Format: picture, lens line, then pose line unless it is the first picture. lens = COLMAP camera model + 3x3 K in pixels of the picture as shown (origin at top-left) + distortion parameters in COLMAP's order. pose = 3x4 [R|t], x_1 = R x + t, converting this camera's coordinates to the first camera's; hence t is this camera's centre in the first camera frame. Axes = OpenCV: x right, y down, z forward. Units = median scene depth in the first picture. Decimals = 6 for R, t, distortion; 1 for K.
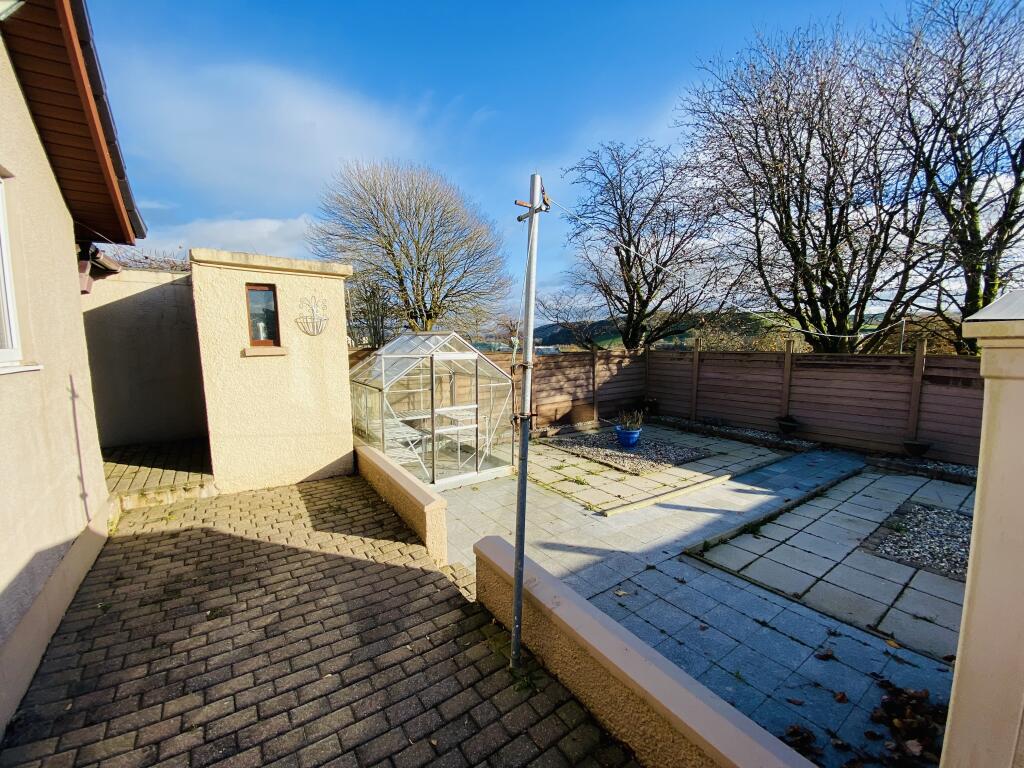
lens RADIAL K [[416.4, 0, 507.2], [0, 416.4, 385.7], [0, 0, 1]] dist [0.025241, -0.020270]
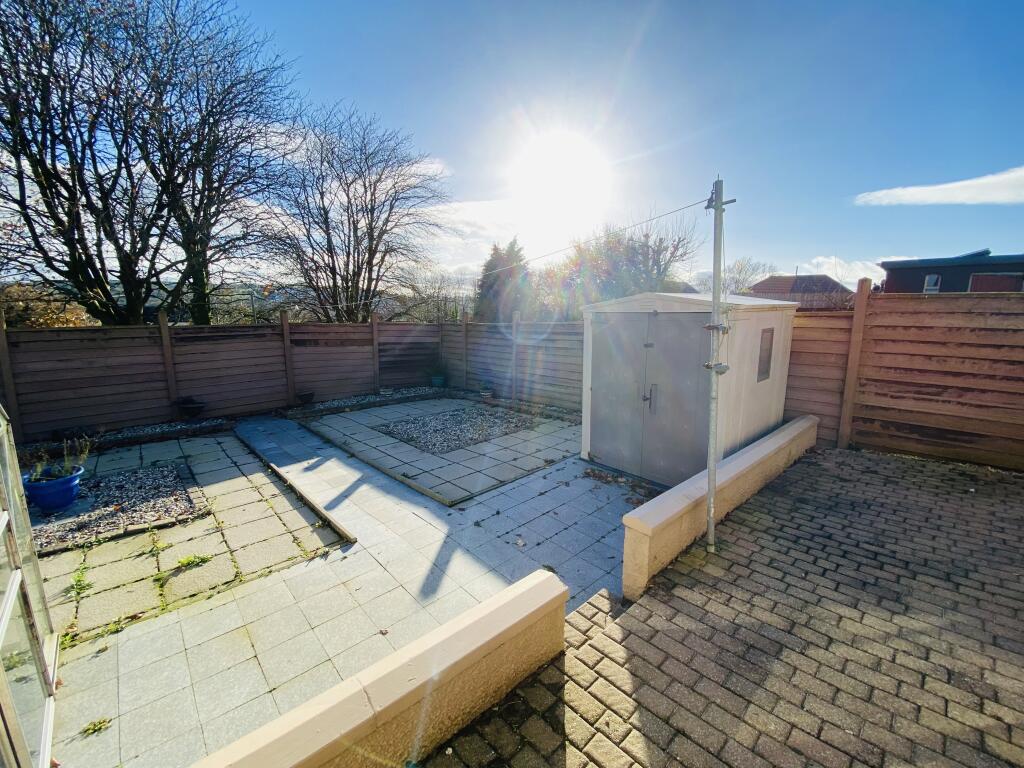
lens RADIAL K [[416.4, 0, 507.2], [0, 416.4, 385.7], [0, 0, 1]] dist [0.025241, -0.020270]
pose [[-0.150188, -0.168323, 0.974223, -0.402118], [0.105624, 0.977029, 0.185091, -0.063092], [-0.982999, 0.130700, -0.128959, 0.629360]]
